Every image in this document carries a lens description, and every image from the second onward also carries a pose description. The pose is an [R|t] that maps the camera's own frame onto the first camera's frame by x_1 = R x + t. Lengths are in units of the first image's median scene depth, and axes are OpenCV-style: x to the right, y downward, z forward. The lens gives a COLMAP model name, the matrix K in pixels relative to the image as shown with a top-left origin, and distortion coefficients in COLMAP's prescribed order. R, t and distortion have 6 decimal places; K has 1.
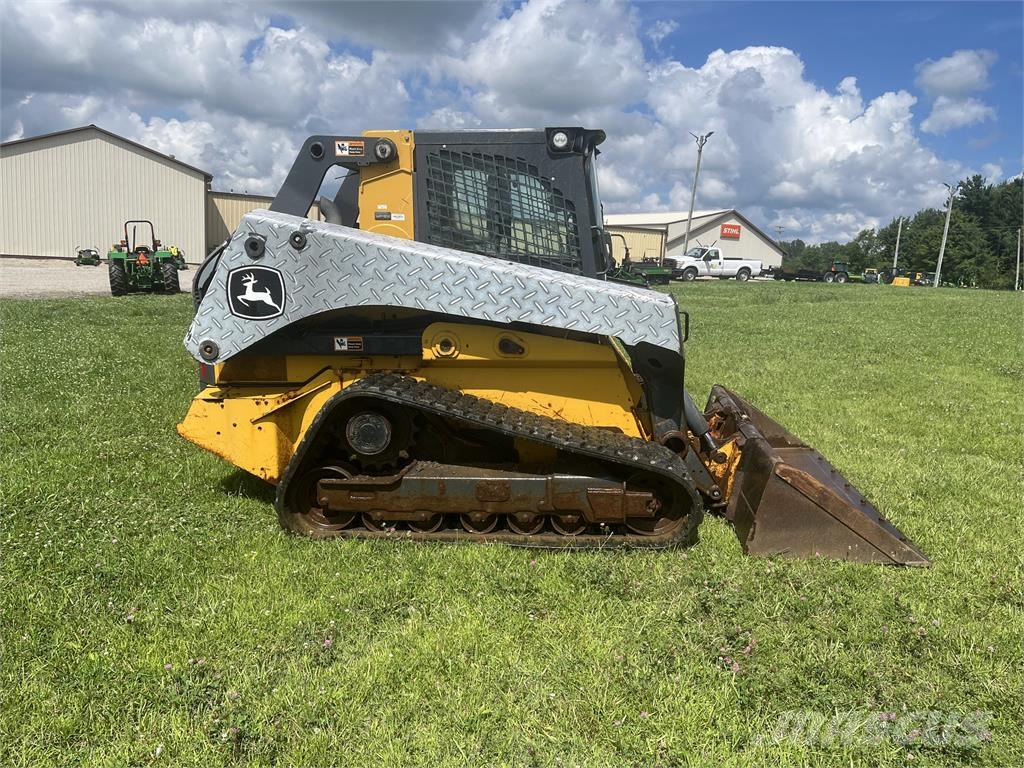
lens RADIAL K [[771.6, 0, 520.1], [0, 771.6, 379.2], [0, 0, 1]] dist [0.070099, -0.093002]
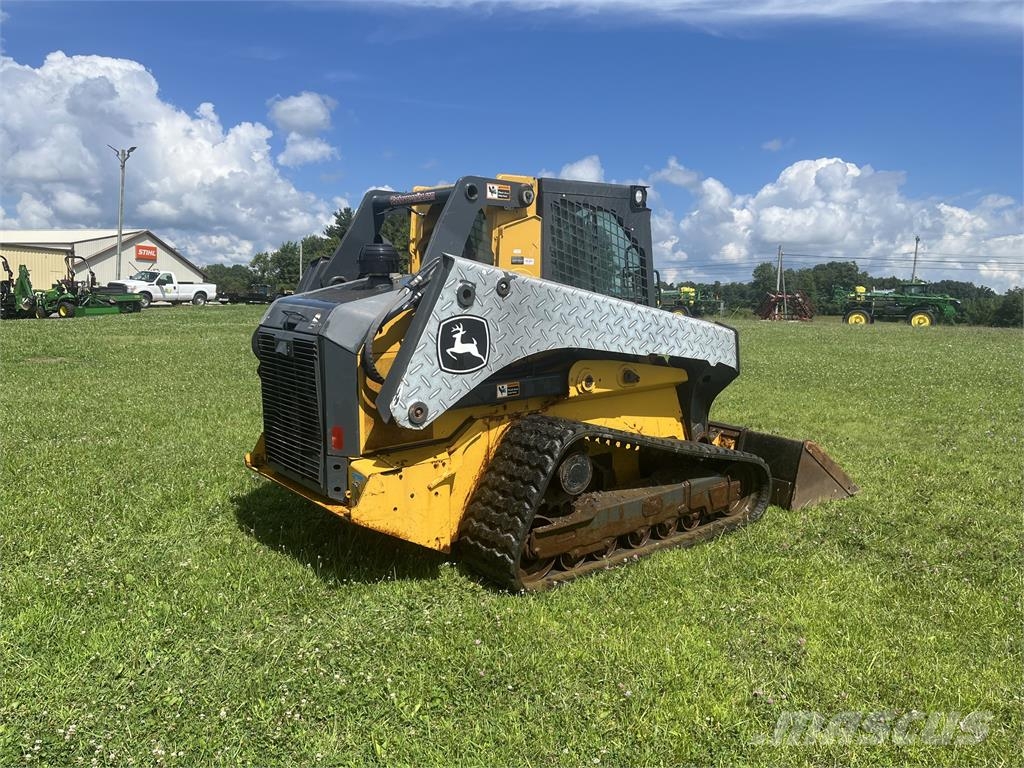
lens RADIAL K [[771.8, 0, 513.5], [0, 771.8, 380.7], [0, 0, 1]] dist [0.075630, -0.103460]
pose [[0.737064, -0.096454, 0.668905, -0.884564], [0.113569, 0.993365, 0.018099, -0.075847], [-0.666212, 0.062627, 0.743128, 0.274695]]
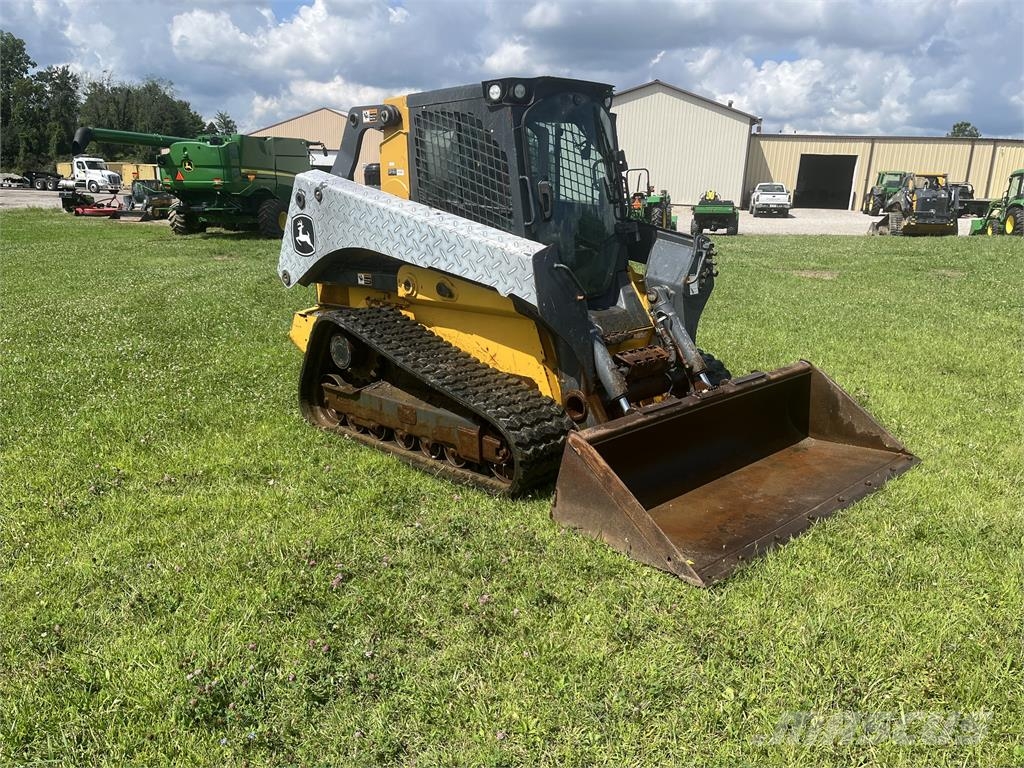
lens RADIAL K [[771.6, 0, 520.1], [0, 771.6, 379.2], [0, 0, 1]] dist [0.070099, -0.093002]
pose [[0.755536, 0.142540, -0.639412, 0.787017], [-0.095853, 0.989591, 0.107342, -0.044806], [0.648057, -0.019811, 0.761334, 0.225242]]
